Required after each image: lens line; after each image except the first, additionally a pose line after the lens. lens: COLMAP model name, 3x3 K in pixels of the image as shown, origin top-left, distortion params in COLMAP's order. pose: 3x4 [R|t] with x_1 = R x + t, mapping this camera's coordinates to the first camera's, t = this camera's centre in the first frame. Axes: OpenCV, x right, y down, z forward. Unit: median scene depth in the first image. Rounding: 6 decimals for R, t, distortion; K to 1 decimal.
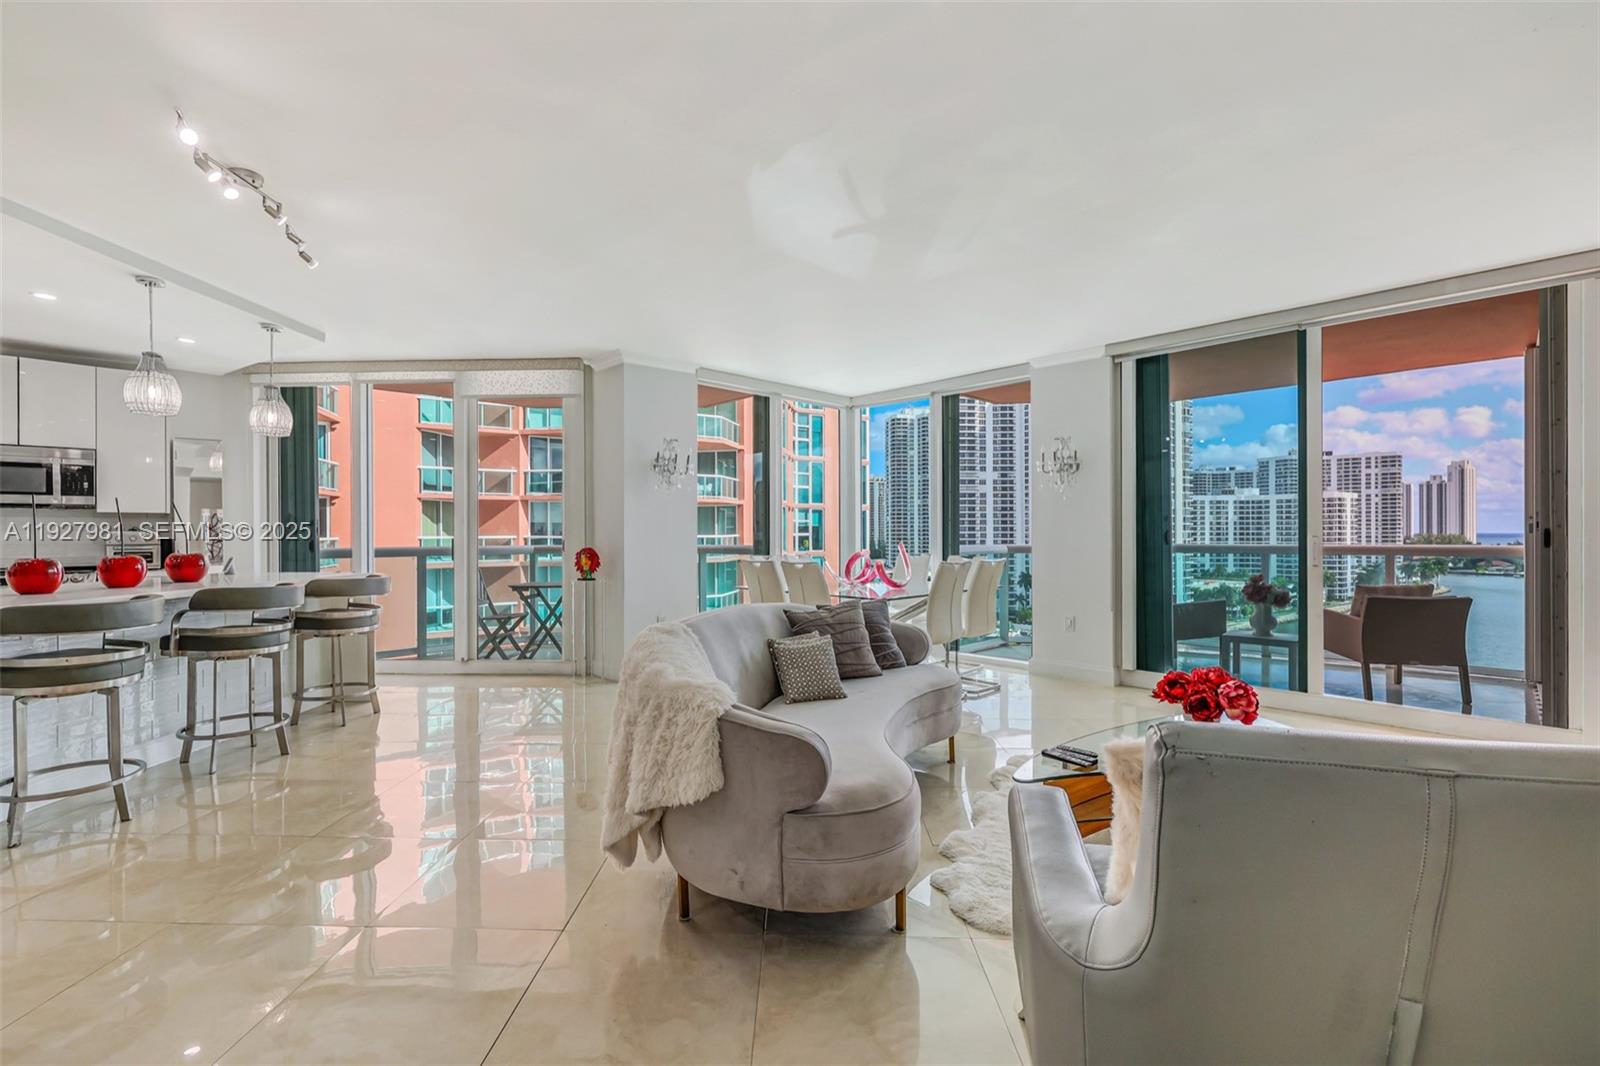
lens RADIAL K [[694.5, 0, 764.3], [0, 694.5, 539.4], [0, 0, 1]] dist [0.000601, 0.000565]
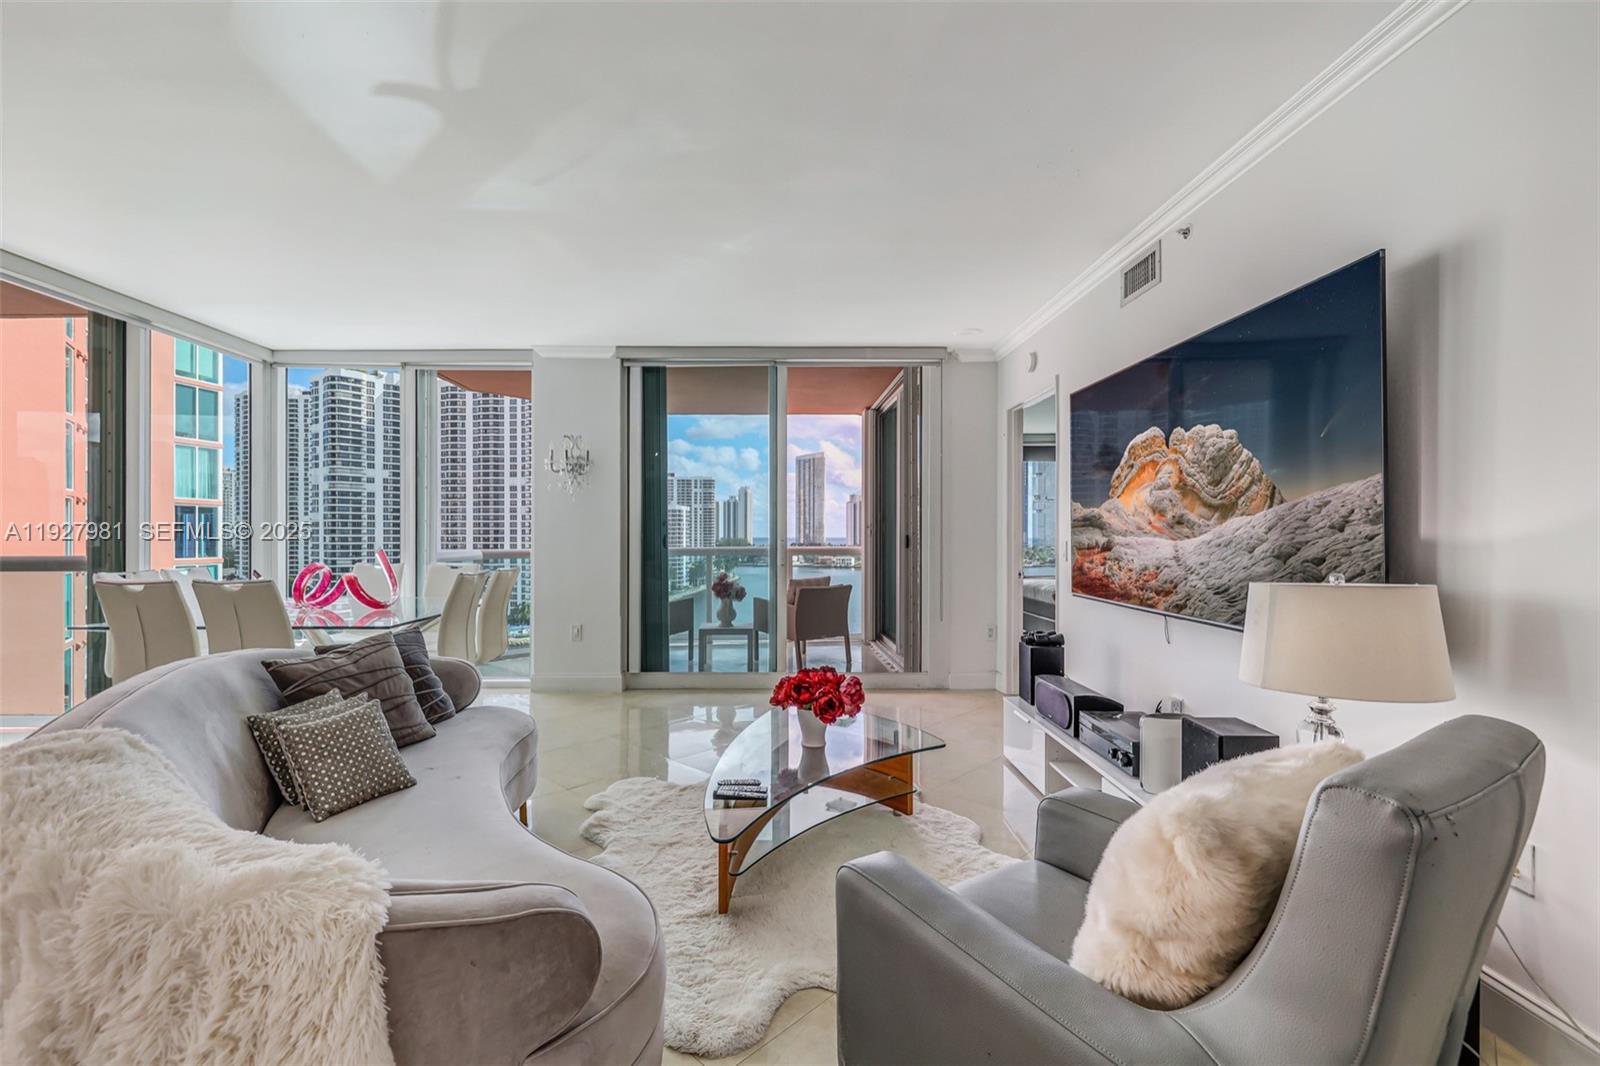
lens RADIAL K [[694.5, 0, 781.5], [0, 694.5, 534.9], [0, 0, 1]] dist [0.000601, 0.000565]
pose [[0.665953, 0.003860, 0.745984, -0.010962], [0.005127, 0.999939, -0.009751, -0.000217], [-0.745976, 0.010318, 0.665893, 0.022295]]
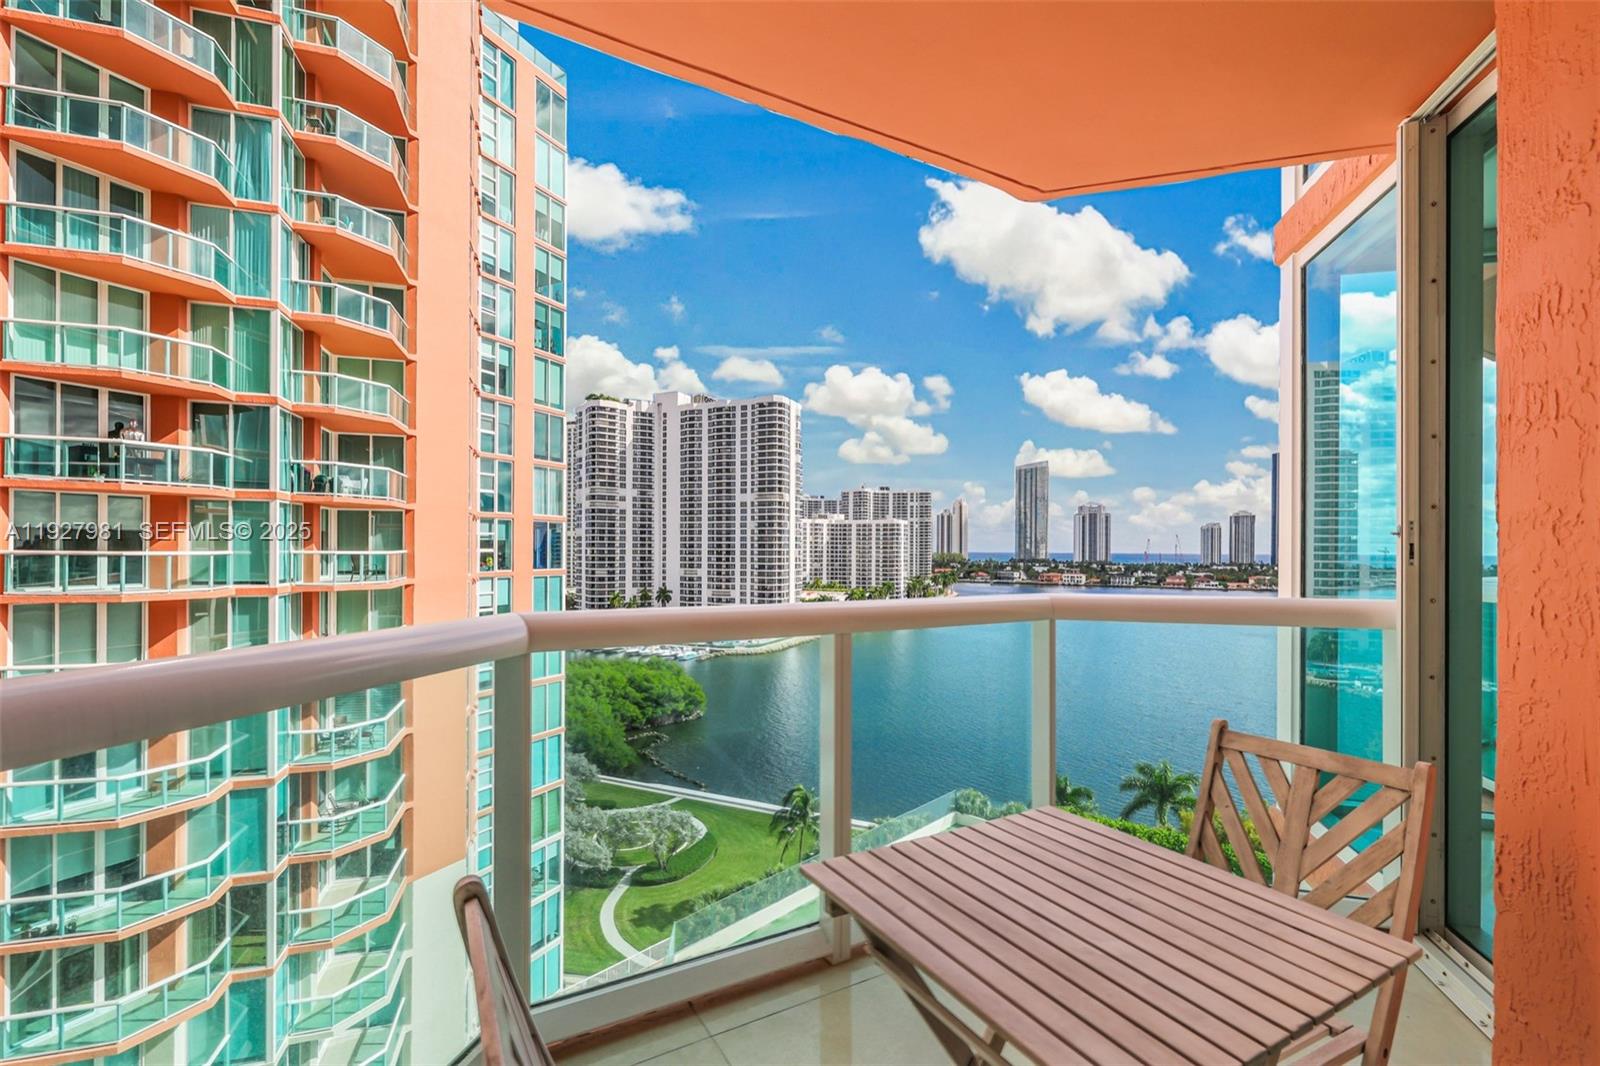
lens RADIAL K [[694.5, 0, 773.3], [0, 694.5, 549.8], [0, 0, 1]] dist [0.000601, 0.000565]
pose [[0.857049, 0.007196, 0.515184, -0.072951], [-0.002976, 0.999955, -0.009017, -0.001572], [-0.515226, 0.006195, 0.857032, 0.146142]]
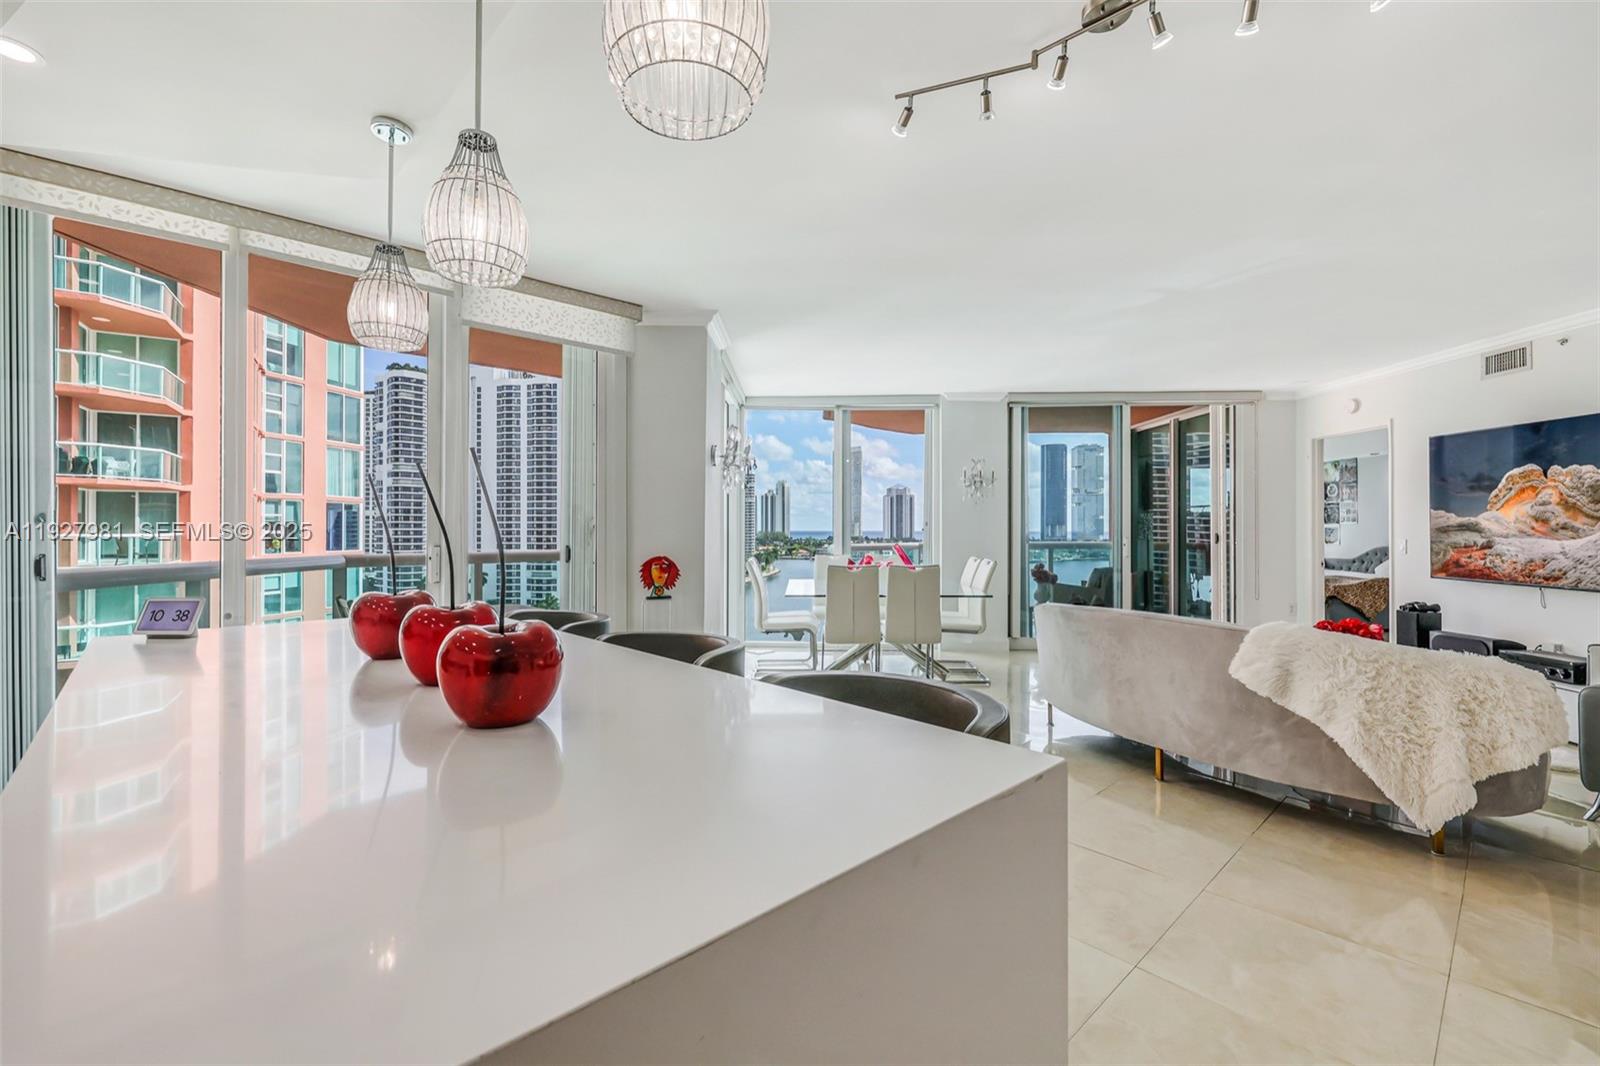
lens RADIAL K [[694.5, 0, 771.7], [0, 694.5, 524.3], [0, 0, 1]] dist [0.000601, 0.000565]
pose [[0.709853, 0.007693, 0.704308, -0.096336], [0.004738, 0.999866, -0.015696, -0.001384], [-0.704334, 0.014479, 0.709721, 0.049032]]
